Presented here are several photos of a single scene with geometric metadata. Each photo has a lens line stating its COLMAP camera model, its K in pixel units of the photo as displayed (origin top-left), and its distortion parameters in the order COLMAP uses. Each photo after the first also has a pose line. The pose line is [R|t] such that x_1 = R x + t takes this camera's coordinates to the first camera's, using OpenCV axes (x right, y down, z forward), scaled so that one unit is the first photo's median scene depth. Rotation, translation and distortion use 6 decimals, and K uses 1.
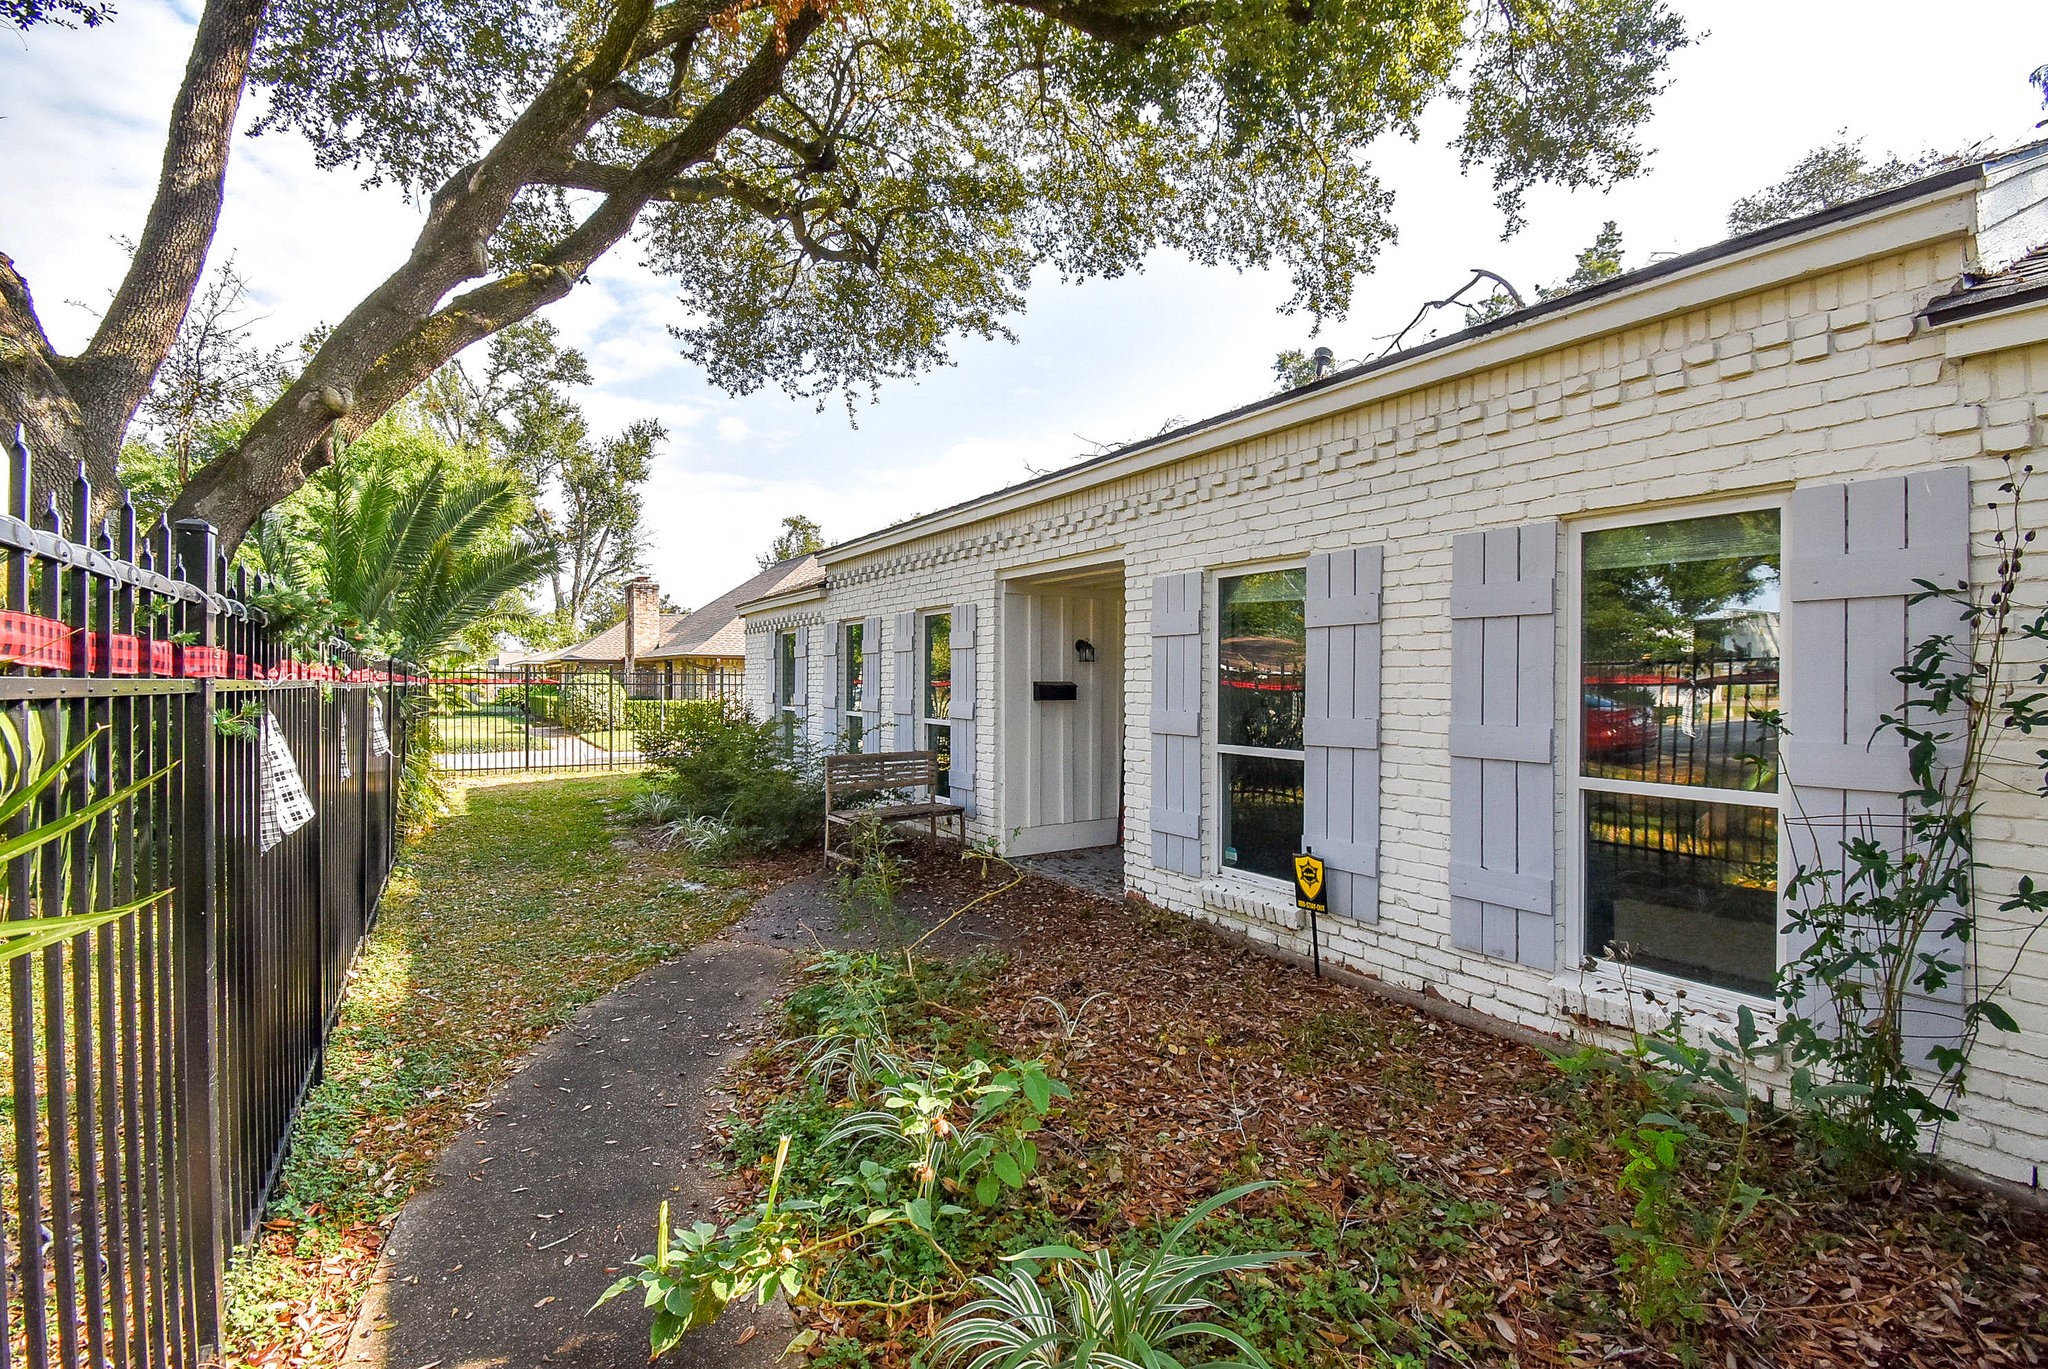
lens RADIAL K [[930.9, 0, 1020.6], [0, 930.9, 687.4], [0, 0, 1]] dist [0.020931, -0.004077]
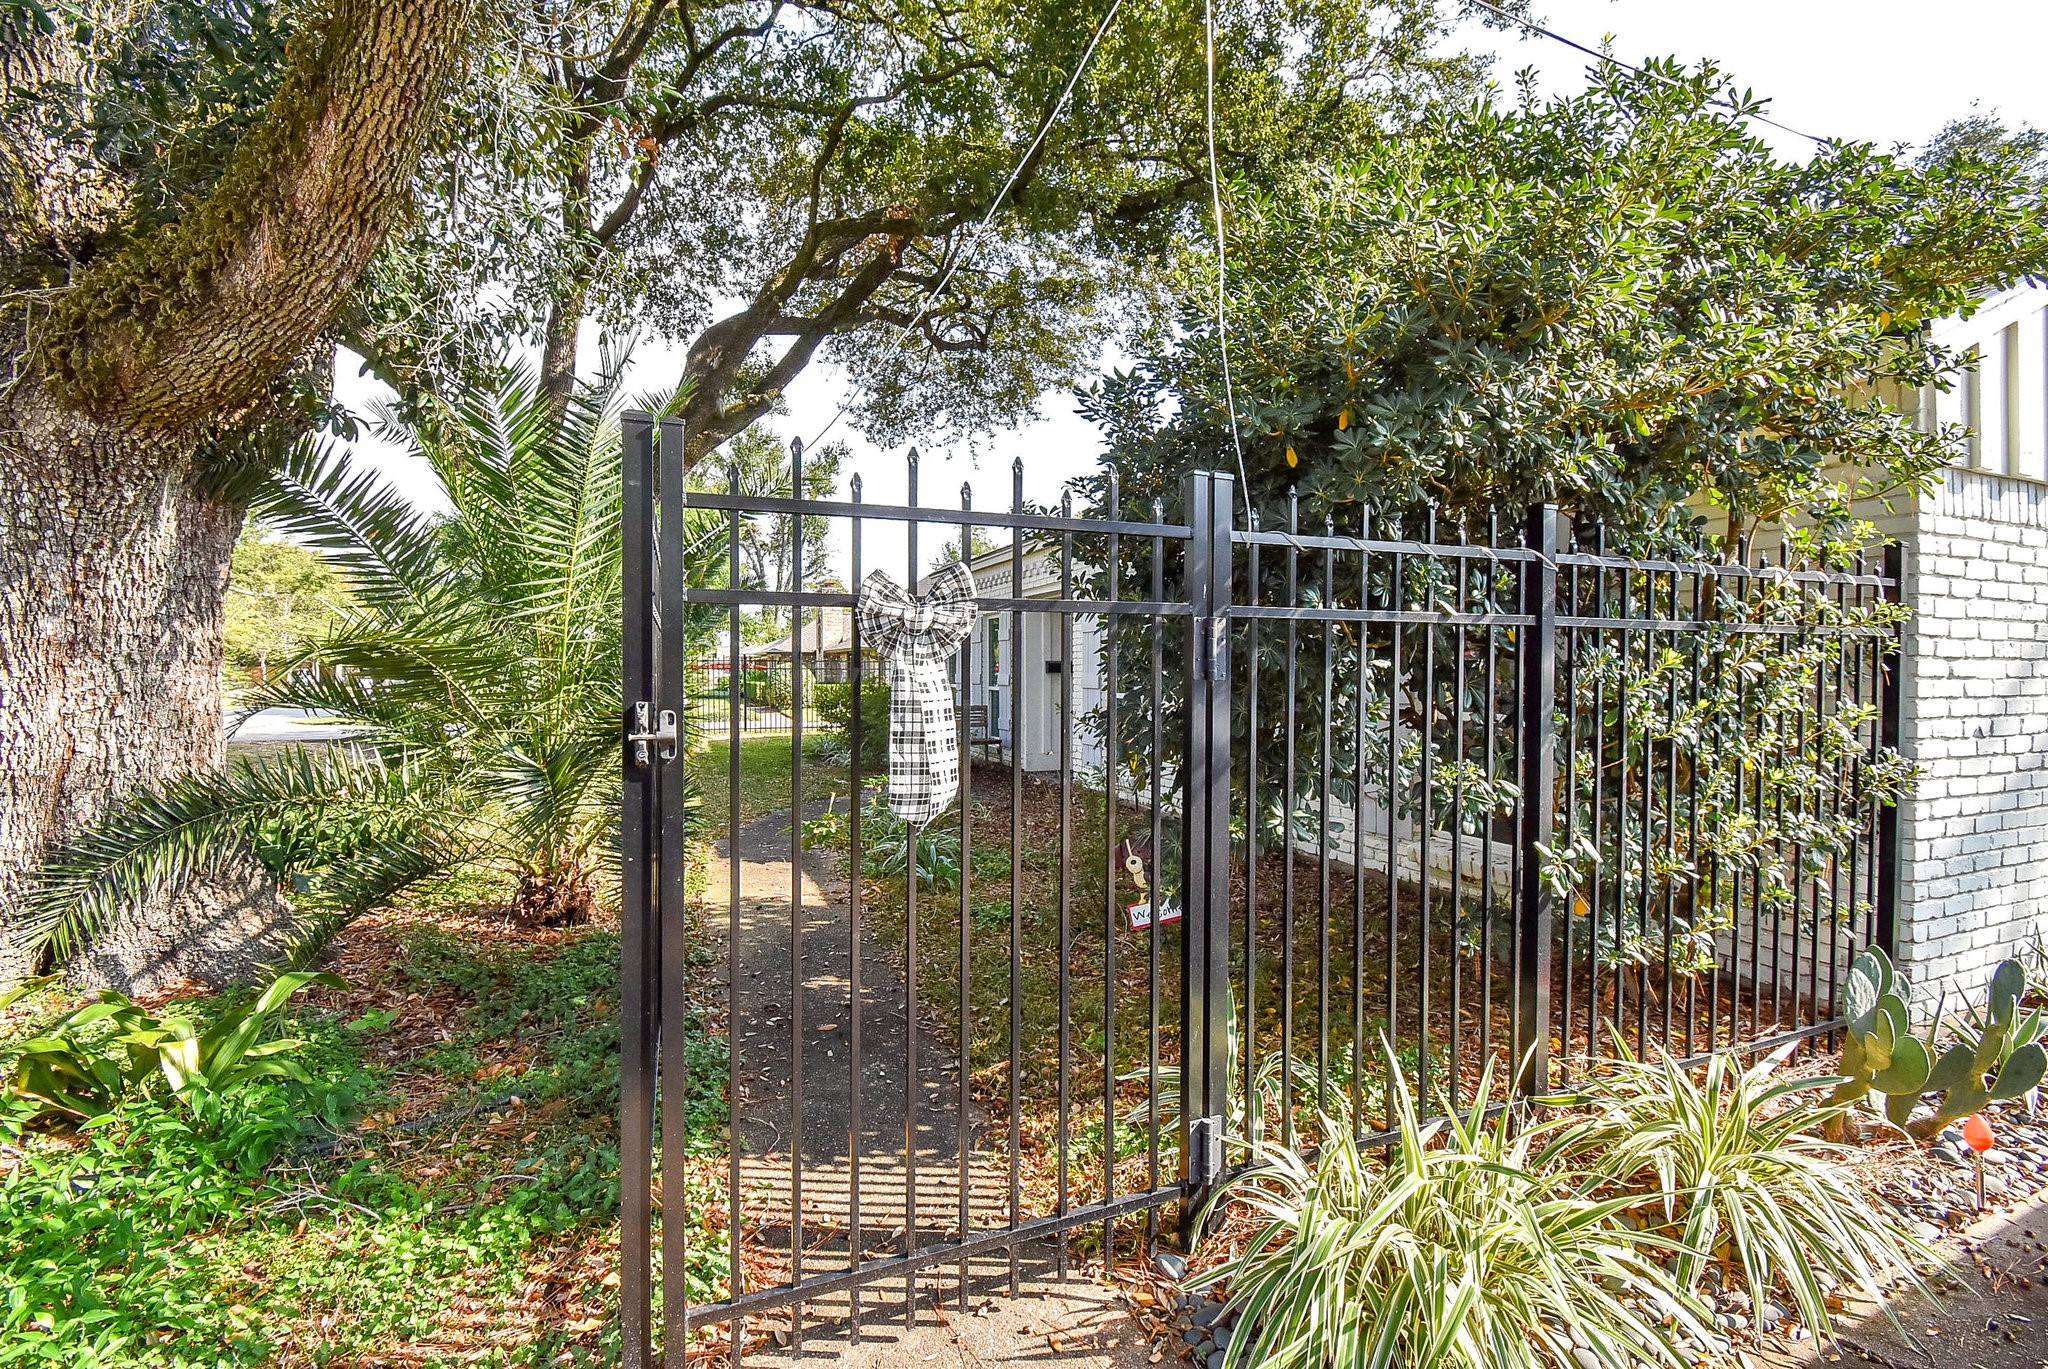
lens RADIAL K [[930.9, 0, 1029.6], [0, 930.9, 680.7], [0, 0, 1]] dist [0.020931, -0.004077]
pose [[0.983287, -0.003704, -0.182024, 0.184797], [0.004578, 0.999980, 0.004380, 0.011683], [0.182004, -0.005140, 0.983284, -0.363219]]
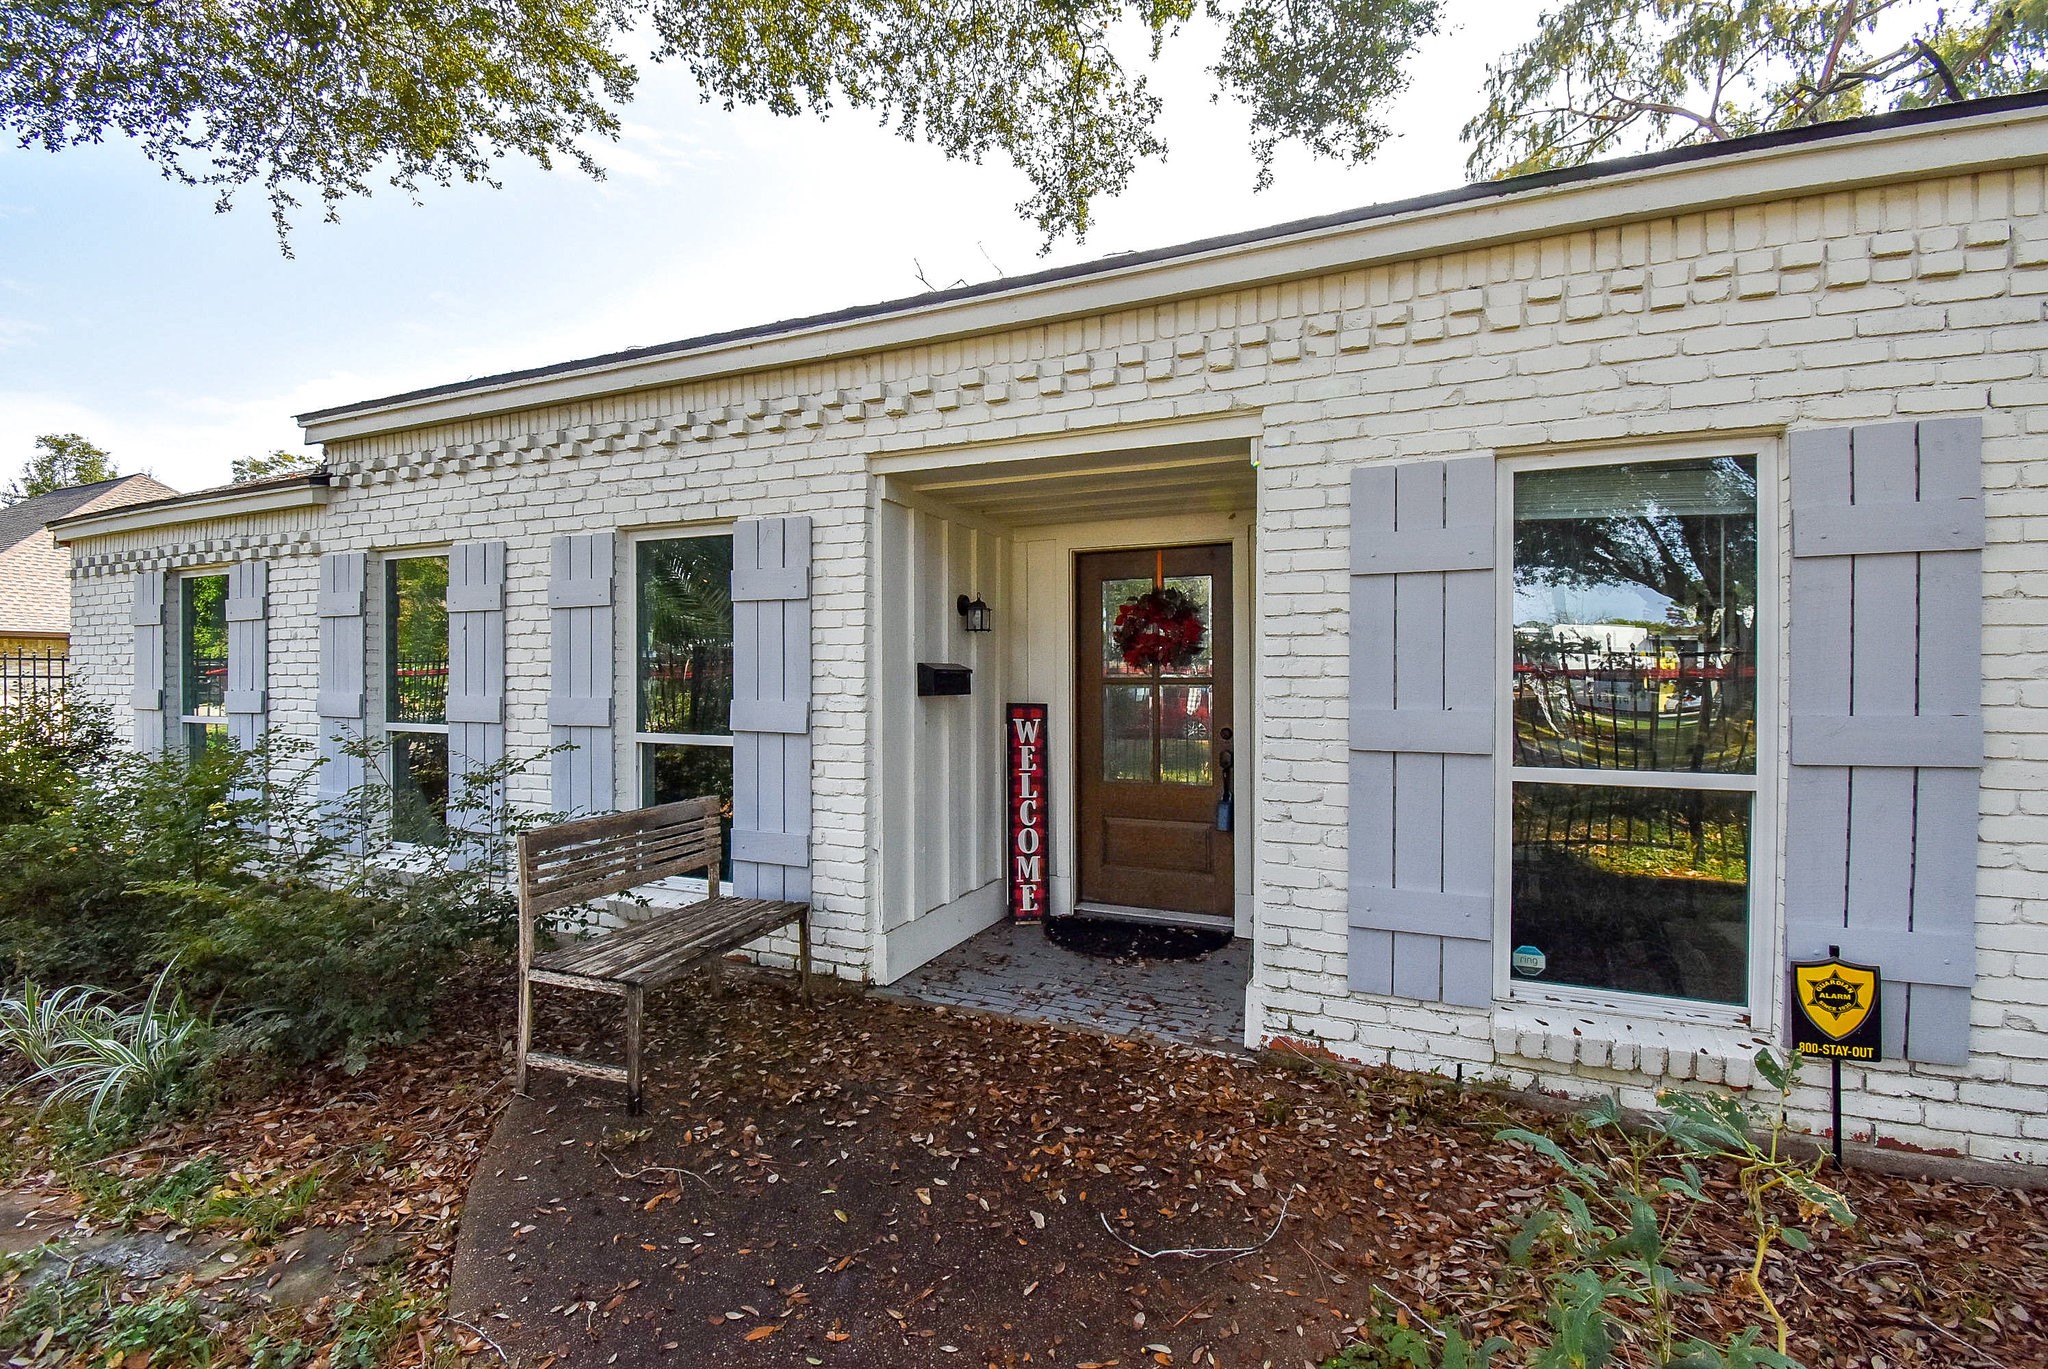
lens RADIAL K [[907.4, 0, 1028.2], [0, 907.4, 675.1], [0, 0, 1]] dist [-0.012634, -0.005089]
pose [[0.821678, -0.009798, 0.569868, -0.170774], [0.010148, 0.999945, 0.002559, 0.000477], [-0.569862, 0.003680, 0.821732, 0.361627]]
